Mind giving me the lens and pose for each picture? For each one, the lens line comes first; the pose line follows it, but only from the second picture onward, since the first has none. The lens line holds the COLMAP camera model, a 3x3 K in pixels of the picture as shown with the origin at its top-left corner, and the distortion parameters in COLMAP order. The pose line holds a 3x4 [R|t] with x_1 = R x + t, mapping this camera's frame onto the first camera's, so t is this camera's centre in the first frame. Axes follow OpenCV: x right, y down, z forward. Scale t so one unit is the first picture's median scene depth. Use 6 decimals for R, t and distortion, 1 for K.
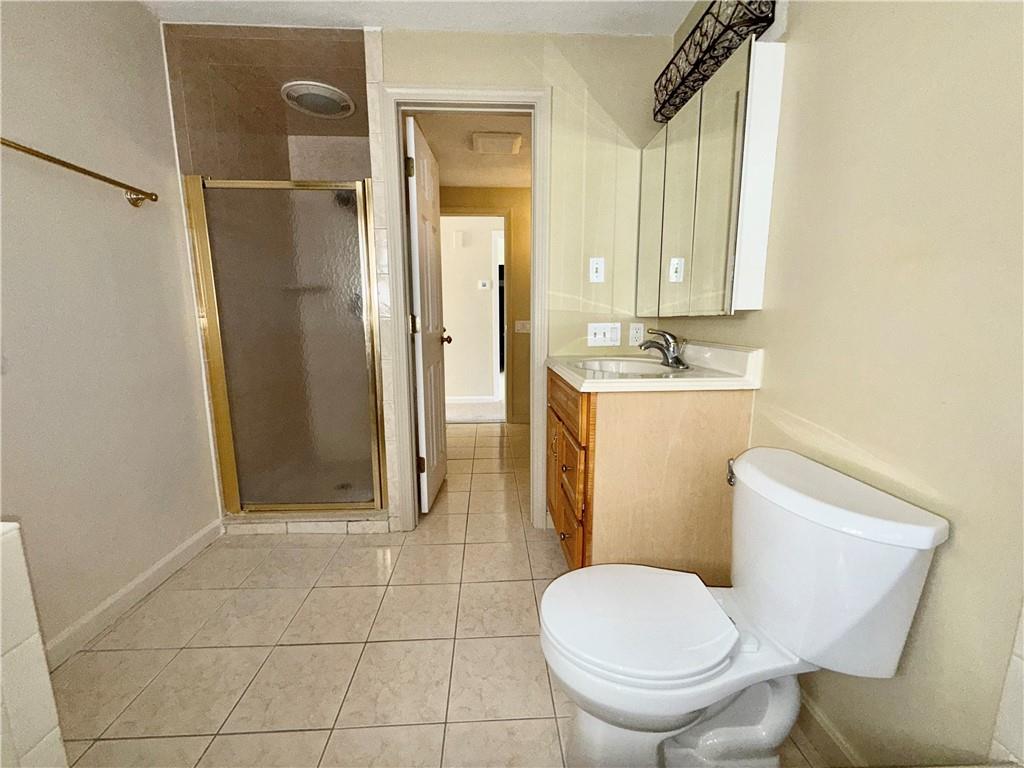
lens RADIAL K [[409.3, 0, 512.0], [0, 409.3, 384.0], [0, 0, 1]] dist [-0.001205, -0.000148]
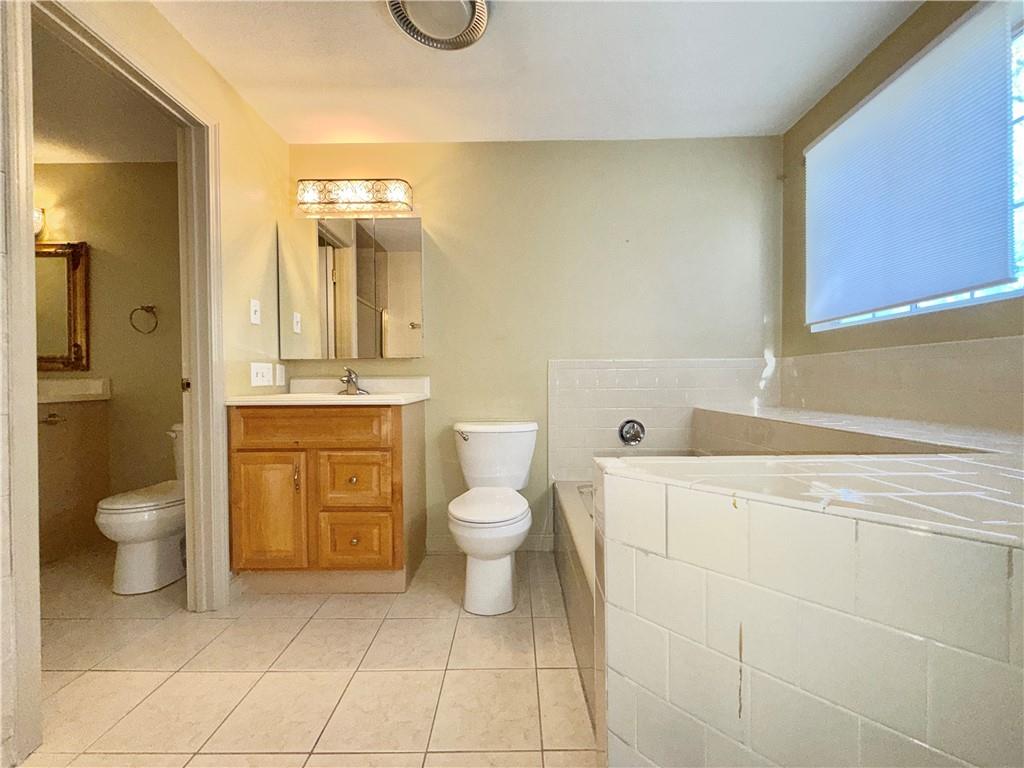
lens RADIAL K [[409.3, 0, 512.0], [0, 409.3, 384.0], [0, 0, 1]] dist [-0.001205, -0.000148]
pose [[0.056369, -0.002489, 0.998407, -0.774459], [0.165652, 0.986160, -0.006894, 0.014063], [-0.984572, 0.165777, 0.056001, 0.333908]]
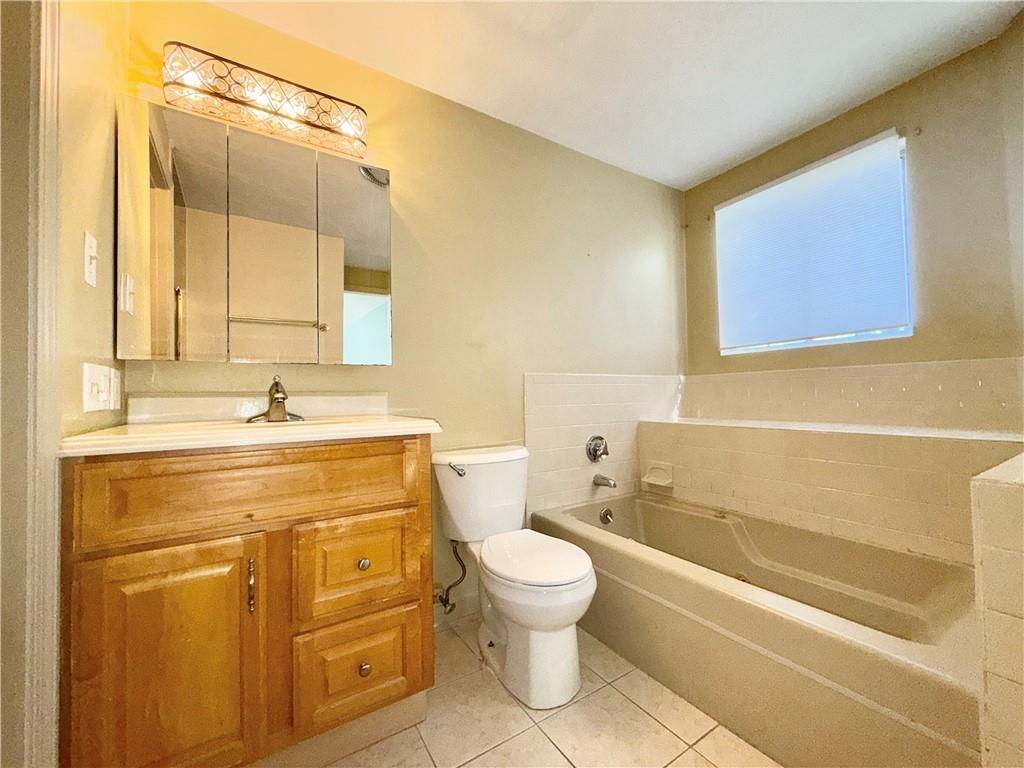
lens RADIAL K [[409.3, 0, 512.0], [0, 409.3, 384.0], [0, 0, 1]] dist [-0.001205, -0.000148]
pose [[-0.494271, 0.033581, 0.868659, -0.480283], [0.154825, 0.986678, 0.049953, -0.071576], [-0.855410, 0.159181, -0.492885, 0.811214]]
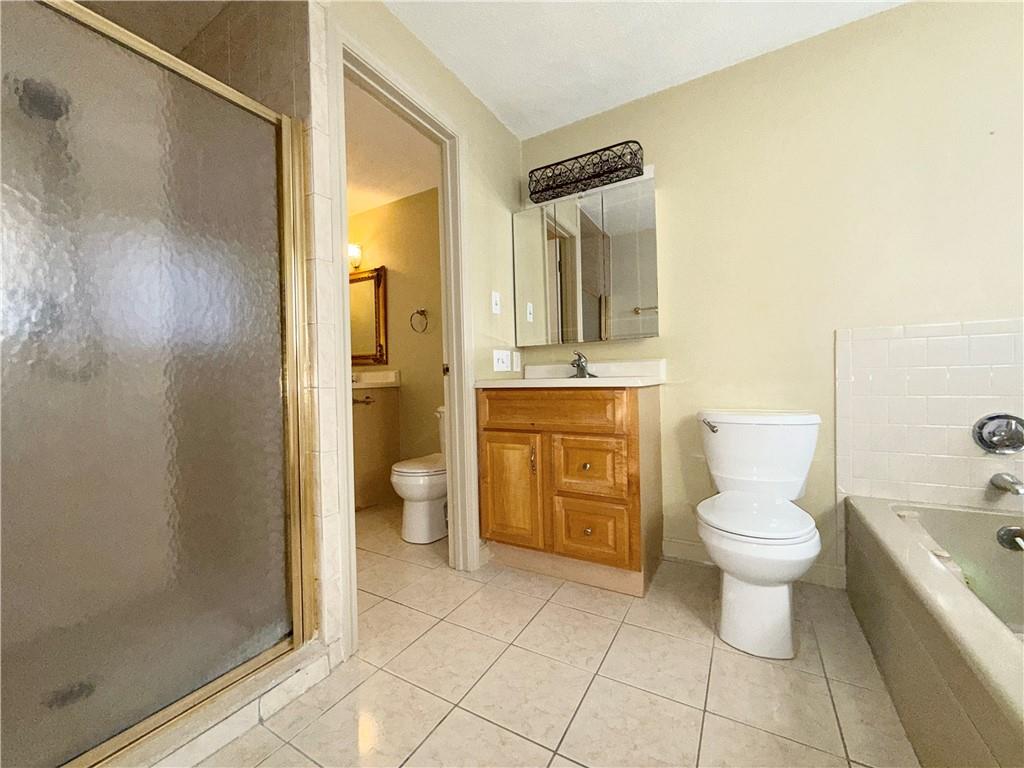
lens RADIAL K [[409.3, 0, 512.0], [0, 409.3, 384.0], [0, 0, 1]] dist [-0.001205, -0.000148]
pose [[0.542385, -0.015355, 0.839990, -0.697152], [0.151283, 0.985274, -0.079674, 0.032808], [-0.826397, 0.170290, 0.536721, 0.402433]]
